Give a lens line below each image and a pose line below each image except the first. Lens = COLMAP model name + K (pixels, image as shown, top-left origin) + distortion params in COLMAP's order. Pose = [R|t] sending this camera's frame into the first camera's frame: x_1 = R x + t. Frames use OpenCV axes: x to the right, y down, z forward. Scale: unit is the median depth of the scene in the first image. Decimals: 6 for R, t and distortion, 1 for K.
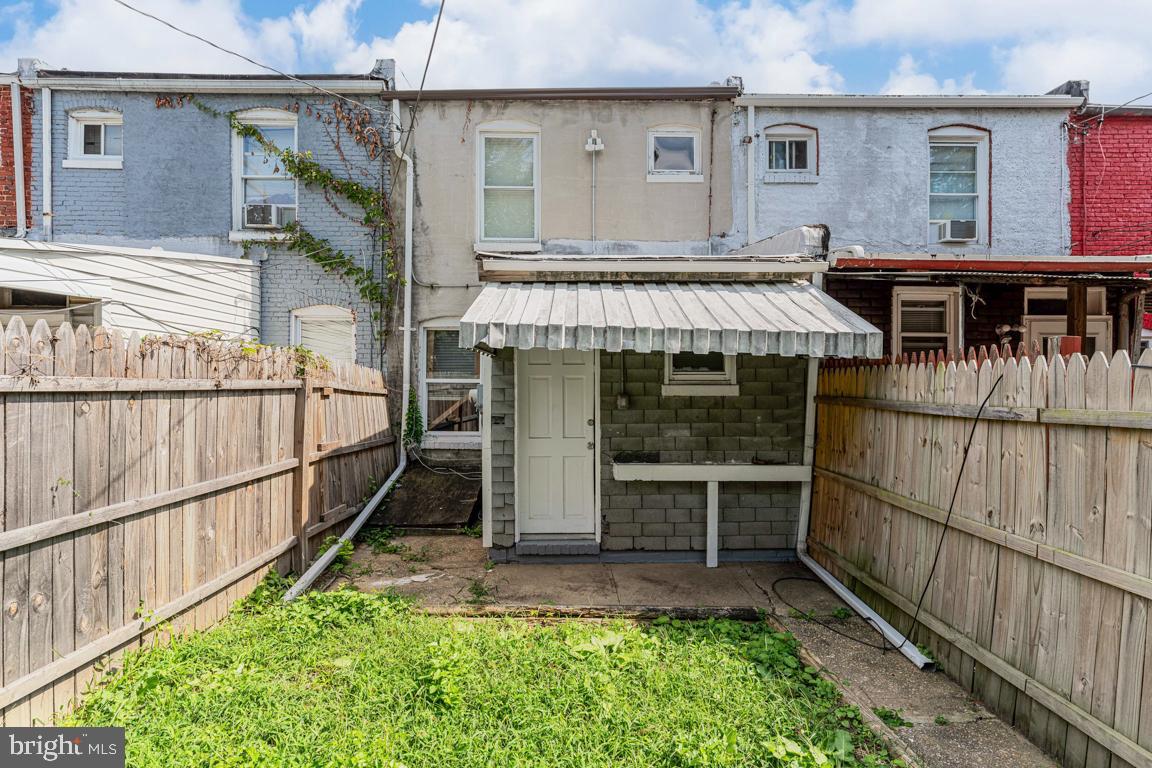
lens RADIAL K [[529.2, 0, 575.6], [0, 529.2, 406.5], [0, 0, 1]] dist [0.000075, -0.000109]
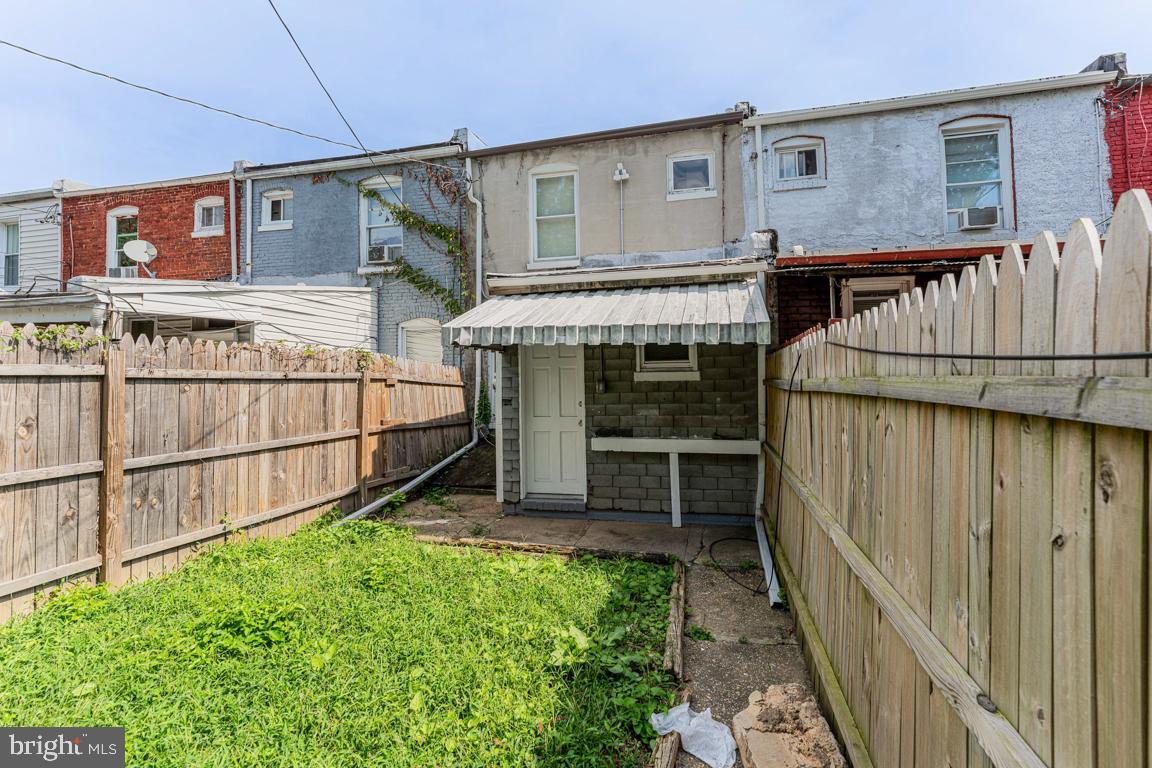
lens RADIAL K [[481.2, 0, 593.8], [0, 481.2, 384.7], [0, 0, 1]] dist [0.000004, -0.000112]
pose [[0.973908, -0.013061, -0.226569, 0.320318], [0.005353, 0.999387, -0.034602, 0.024729], [0.226882, 0.032487, 0.973380, -0.085895]]
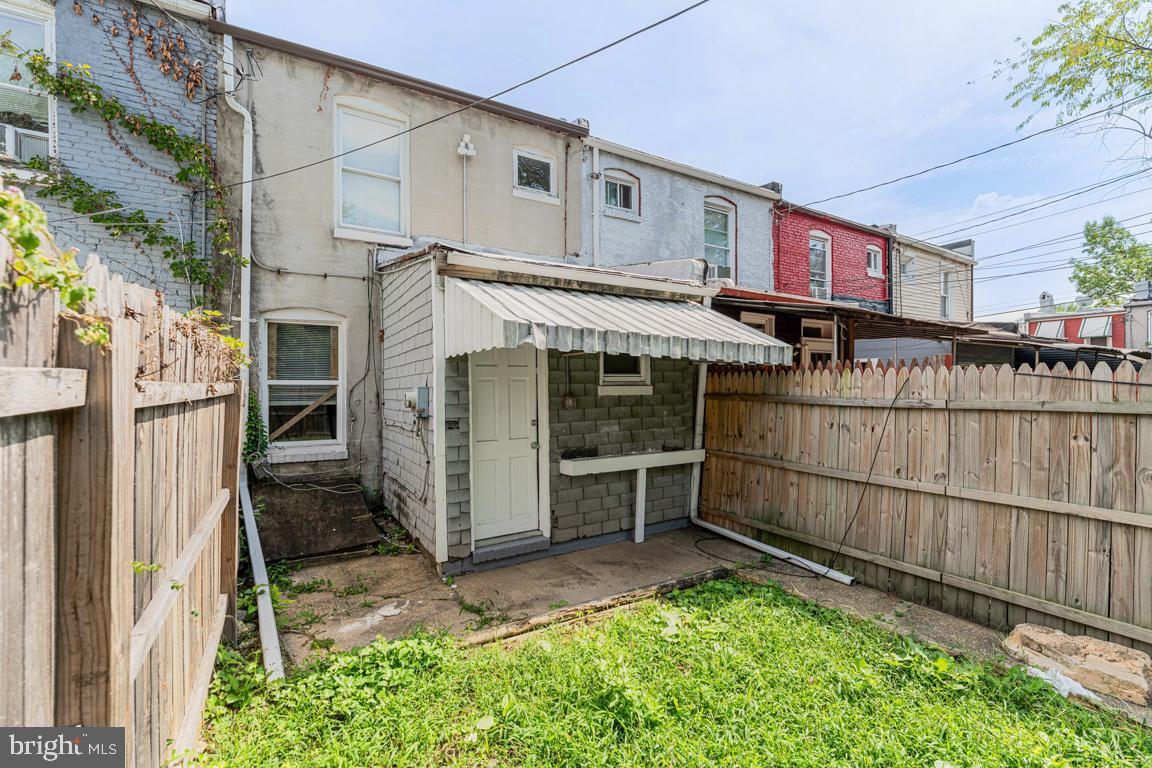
lens RADIAL K [[481.8, 0, 574.2], [0, 481.8, 404.8], [0, 0, 1]] dist [-0.002097, 0.000046]
pose [[0.866598, -0.026735, 0.498291, -0.382114], [0.026510, 0.999620, 0.007528, -0.010205], [-0.498303, 0.006686, 0.866977, 0.150579]]
